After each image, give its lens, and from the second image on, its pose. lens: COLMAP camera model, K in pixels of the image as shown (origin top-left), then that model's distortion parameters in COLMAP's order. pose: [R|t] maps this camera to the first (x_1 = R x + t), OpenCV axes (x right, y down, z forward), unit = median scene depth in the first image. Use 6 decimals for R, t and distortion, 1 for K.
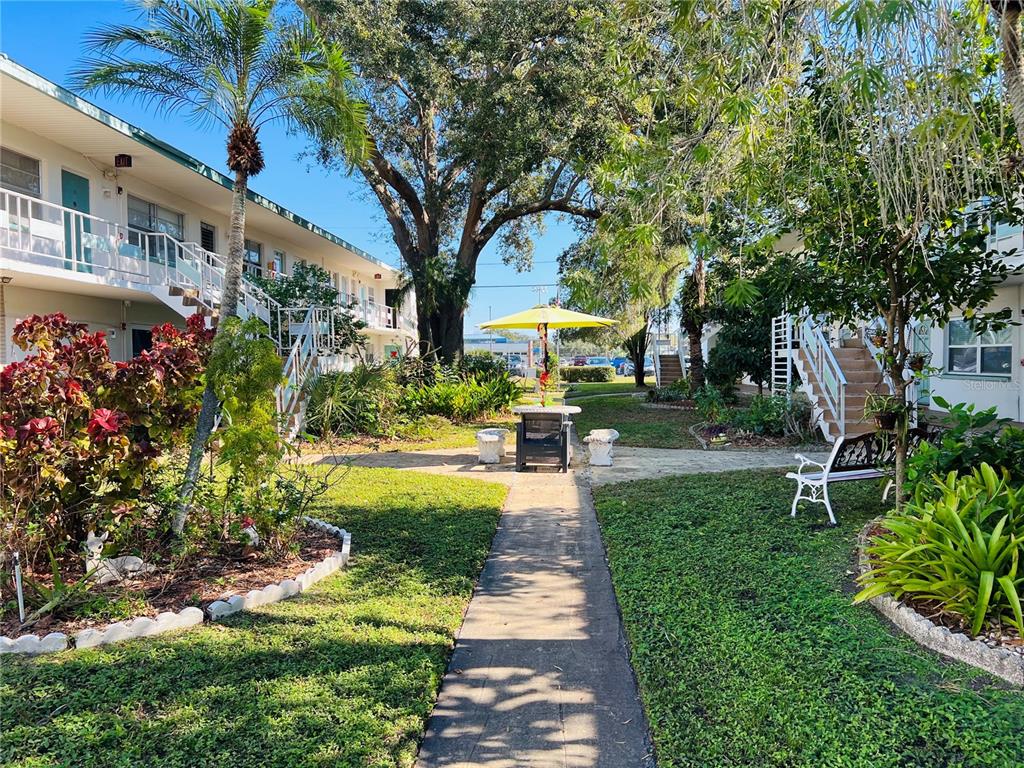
lens RADIAL K [[766.0, 0, 512.0], [0, 766.0, 384.0], [0, 0, 1]] dist [0.079019, -0.103723]
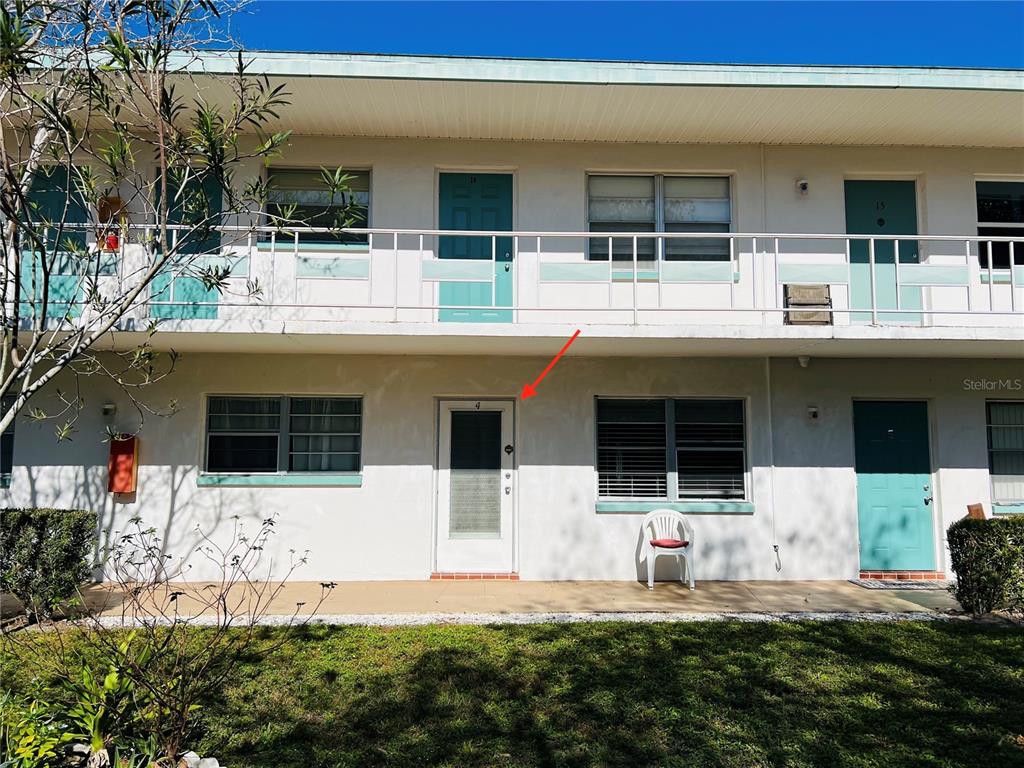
lens RADIAL K [[766.0, 0, 512.0], [0, 766.0, 384.0], [0, 0, 1]] dist [0.079019, -0.103723]
pose [[0.105837, -0.096596, -0.989681, 0.049444], [-0.034581, 0.994311, -0.100746, -0.019791], [0.993782, 0.044887, 0.101895, 0.647660]]
